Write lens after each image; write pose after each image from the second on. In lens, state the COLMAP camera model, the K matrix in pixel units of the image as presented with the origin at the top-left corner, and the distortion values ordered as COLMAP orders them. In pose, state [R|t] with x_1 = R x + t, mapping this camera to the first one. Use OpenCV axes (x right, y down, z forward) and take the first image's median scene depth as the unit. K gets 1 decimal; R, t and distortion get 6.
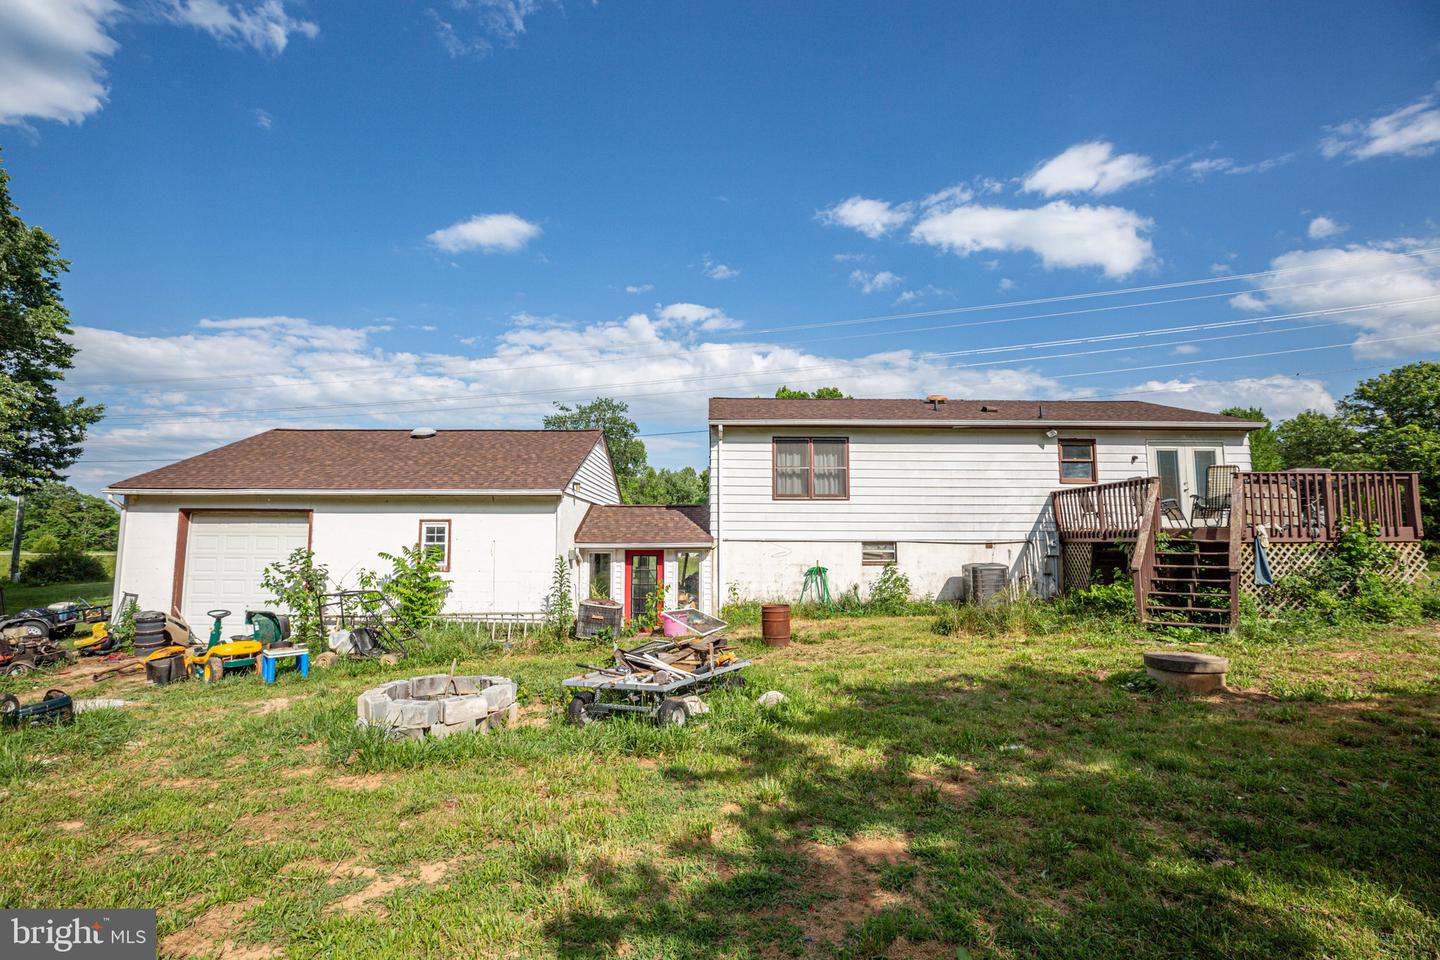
lens RADIAL K [[655.5, 0, 716.9], [0, 655.5, 471.9], [0, 0, 1]] dist [-0.023753, 0.007046]
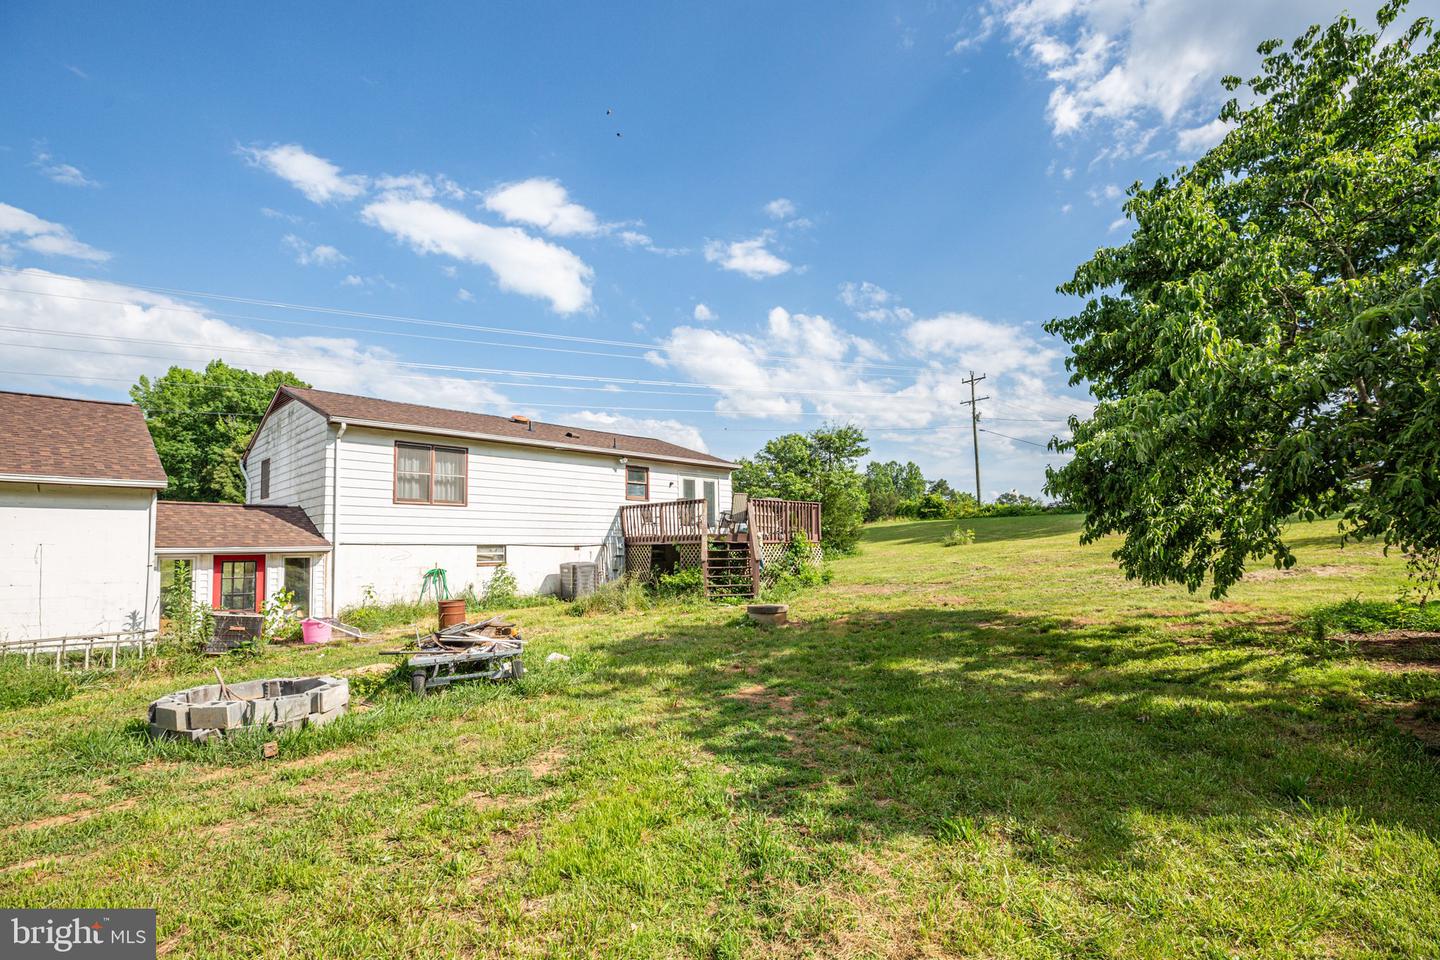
lens RADIAL K [[672.7, 0, 713.6], [0, 672.7, 480.0], [0, 0, 1]] dist [-0.025036, 0.000209]
pose [[0.706794, 0.063573, 0.704557, -0.295727], [-0.062312, 0.997677, -0.027511, 0.004516], [-0.704669, -0.024458, 0.709114, -0.069556]]
